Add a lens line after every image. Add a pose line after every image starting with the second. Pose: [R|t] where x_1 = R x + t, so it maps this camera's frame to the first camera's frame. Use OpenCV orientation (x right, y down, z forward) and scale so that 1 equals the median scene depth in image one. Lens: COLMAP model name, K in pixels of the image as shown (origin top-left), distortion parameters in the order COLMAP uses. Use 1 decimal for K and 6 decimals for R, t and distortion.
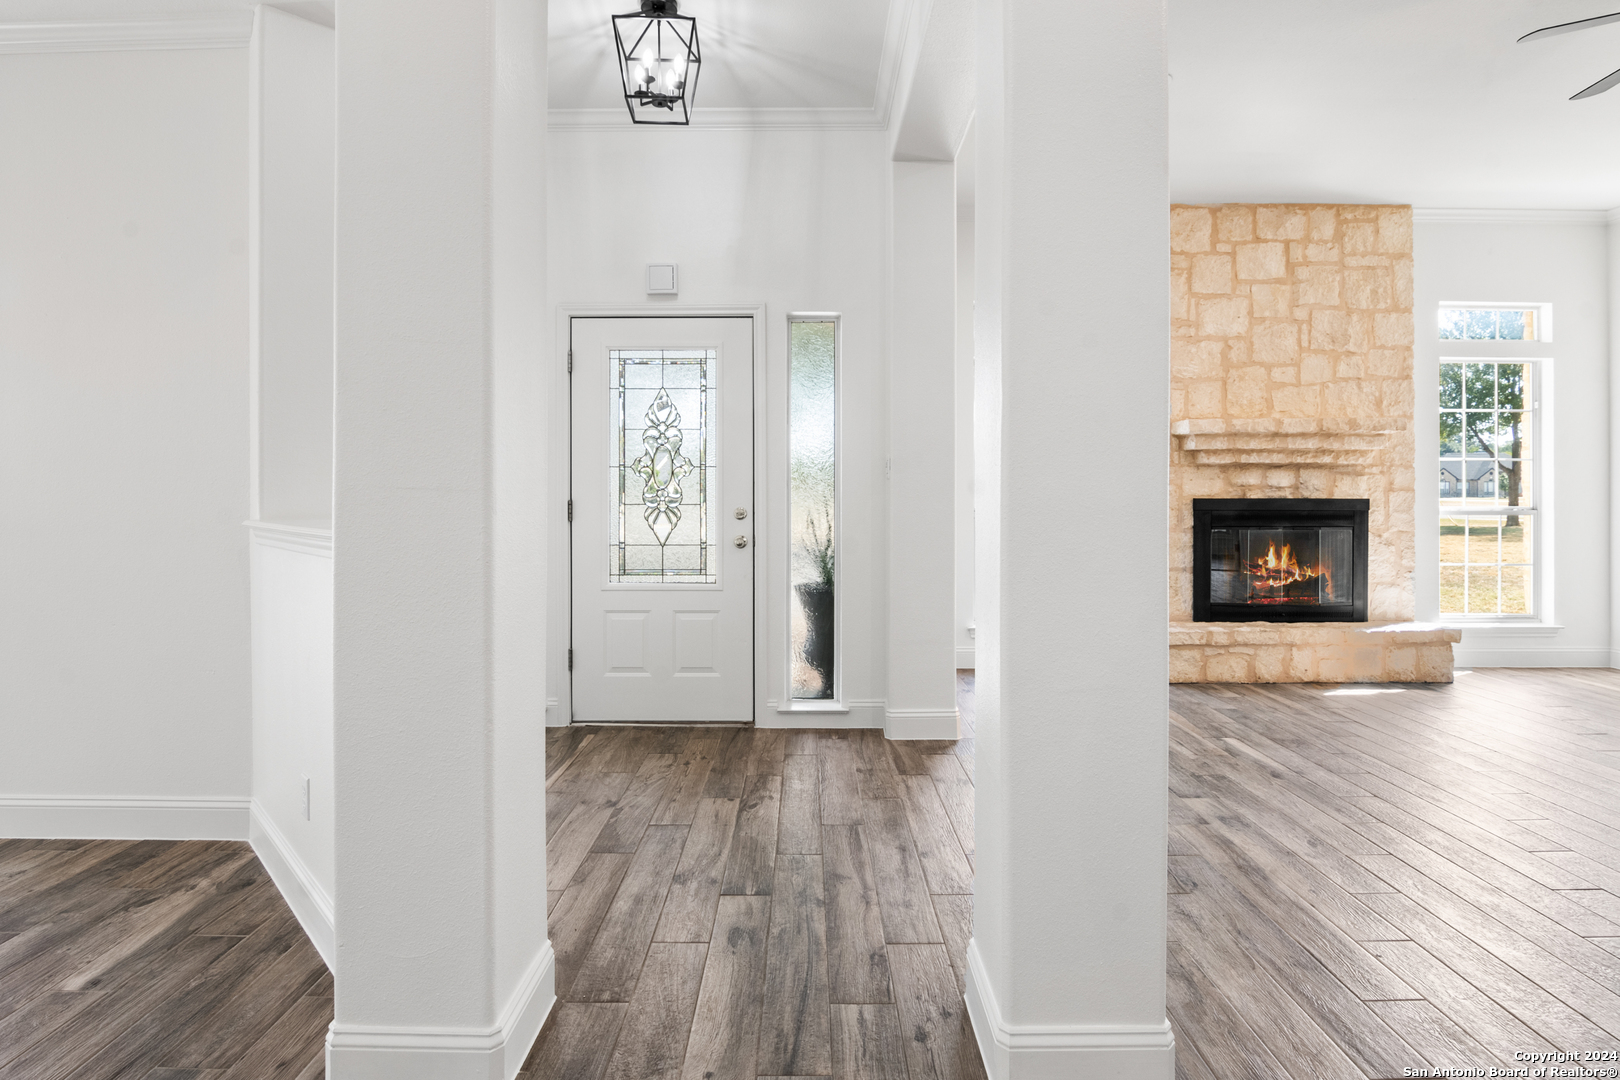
lens RADIAL K [[789.6, 0, 799.3], [0, 789.6, 493.6], [0, 0, 1]] dist [-0.016297, -0.000331]
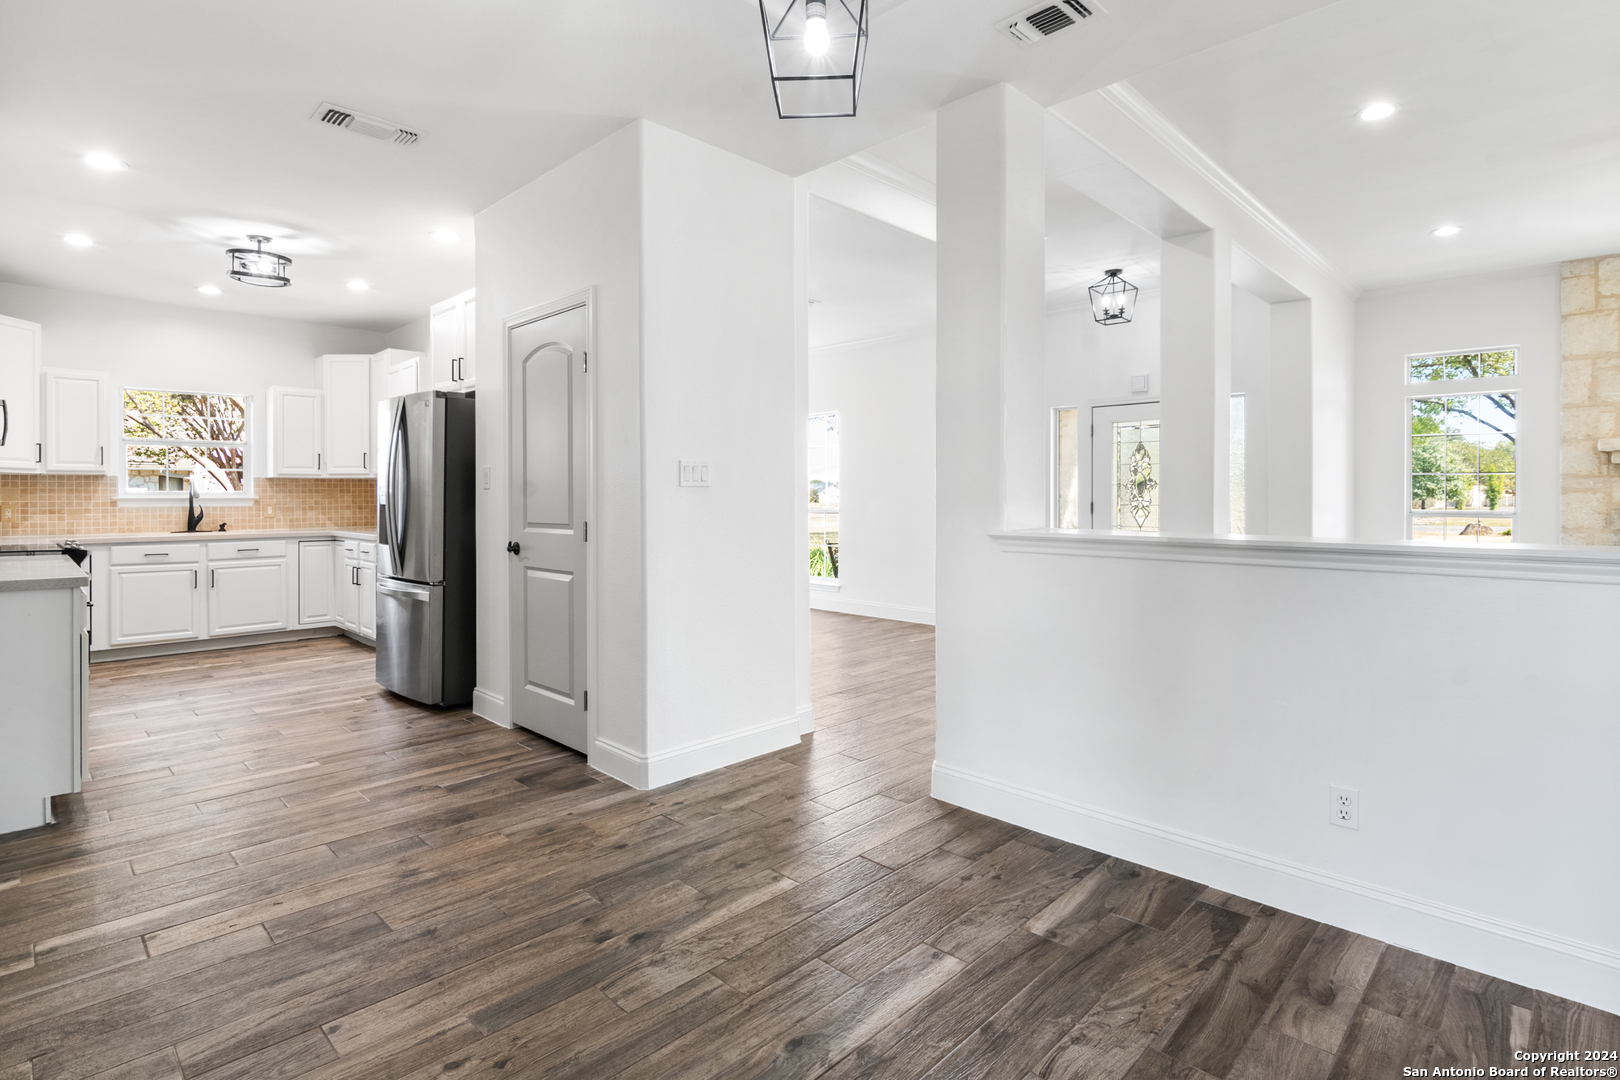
lens RADIAL K [[808.9, 0, 816.9], [0, 808.9, 501.6], [0, 0, 1]] dist [-0.016534, -0.001043]
pose [[0.724418, 0.004245, -0.689348, 0.445936], [-0.002194, 0.999990, 0.003852, 0.000163], [0.689357, -0.001278, 0.724420, -0.684966]]
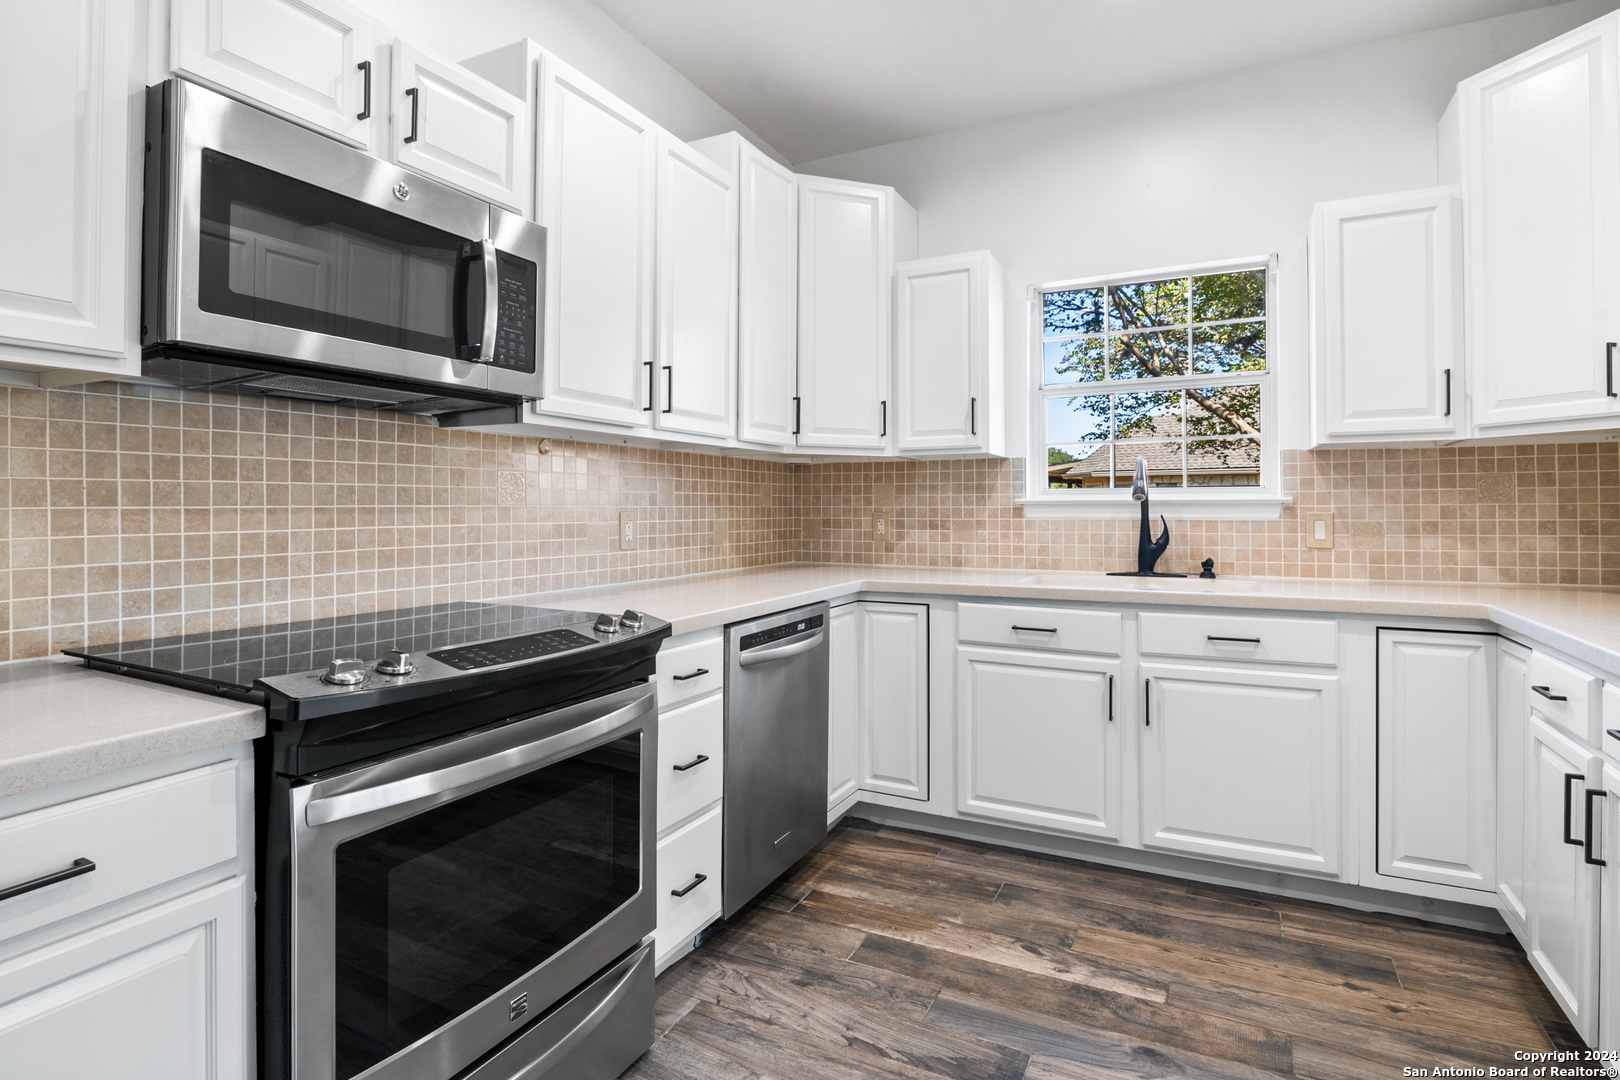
lens RADIAL K [[808.9, 0, 816.9], [0, 808.9, 501.6], [0, 0, 1]] dist [-0.016534, -0.001043]
pose [[-0.442390, -0.005370, -0.896807, -0.521548], [-0.002619, 0.999986, -0.004696, 0.005766], [0.896819, 0.000272, -0.442397, -0.404522]]
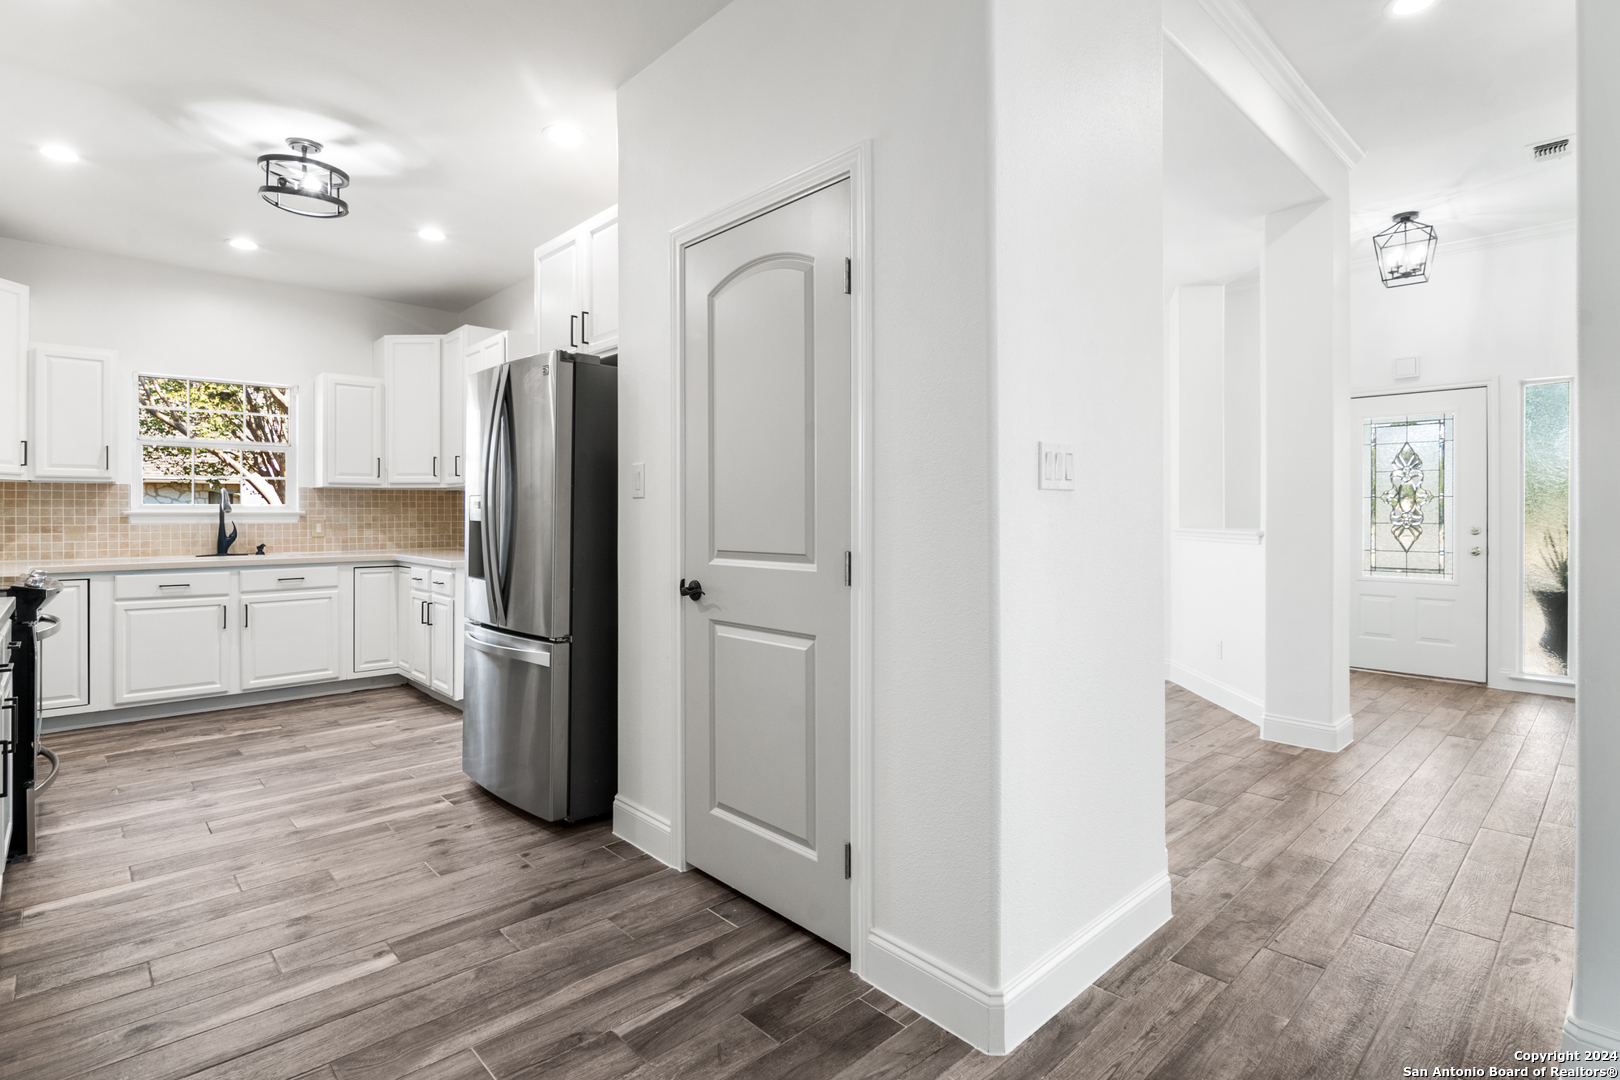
lens RADIAL K [[794.2, 0, 811.1], [0, 794.2, 515.5], [0, 0, 1]] dist [-0.014065, -0.001520]
pose [[0.694107, 0.001979, -0.719869, 0.083325], [-0.003518, 0.999994, -0.000642, 0.003091], [0.719863, 0.002978, 0.694110, -0.604292]]
